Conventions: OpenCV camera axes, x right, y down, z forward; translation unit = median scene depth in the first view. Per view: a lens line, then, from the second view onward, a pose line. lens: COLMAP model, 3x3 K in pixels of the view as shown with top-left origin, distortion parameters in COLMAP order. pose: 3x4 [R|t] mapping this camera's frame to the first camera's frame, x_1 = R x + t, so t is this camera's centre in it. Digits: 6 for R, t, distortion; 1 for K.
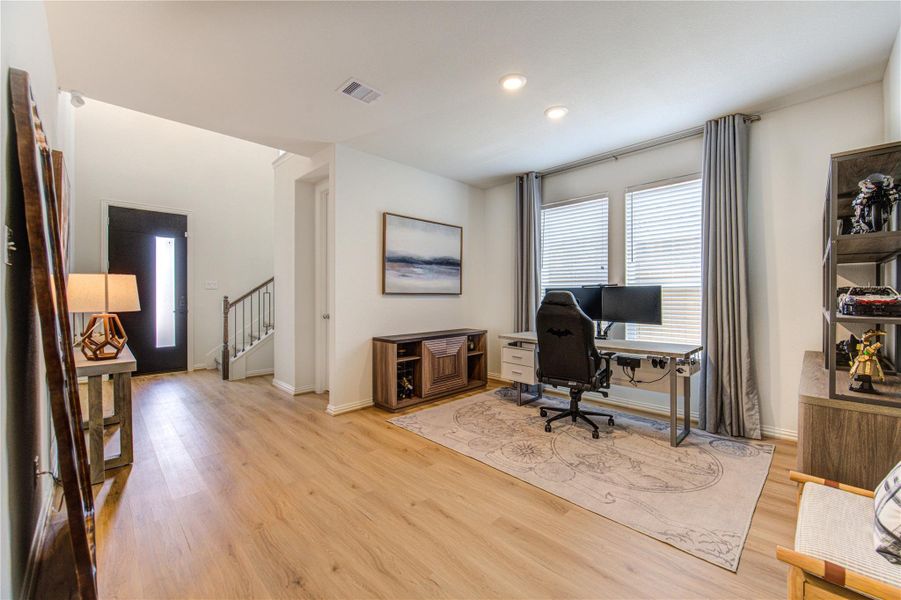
lens RADIAL K [[365.0, 0, 458.3], [0, 365.0, 299.7], [0, 0, 1]] dist [-0.001162, -0.000059]
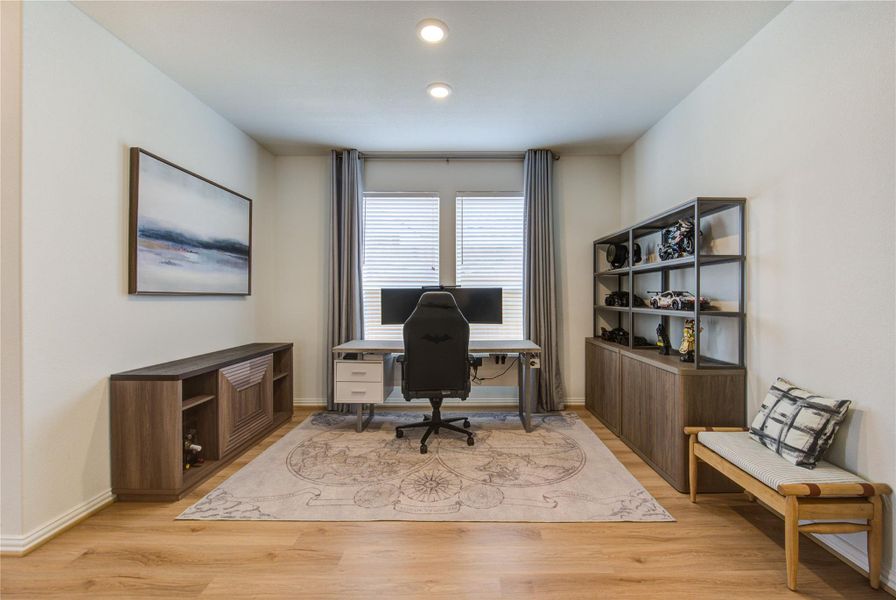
lens RADIAL K [[368.1, 0, 463.0], [0, 368.1, 300.5], [0, 0, 1]] dist [-0.000176, -0.006530]
pose [[0.703317, -0.005444, 0.710855, -0.273607], [0.007802, 0.999970, -0.000061, -0.001589], [-0.710833, 0.005589, 0.703338, 0.276878]]
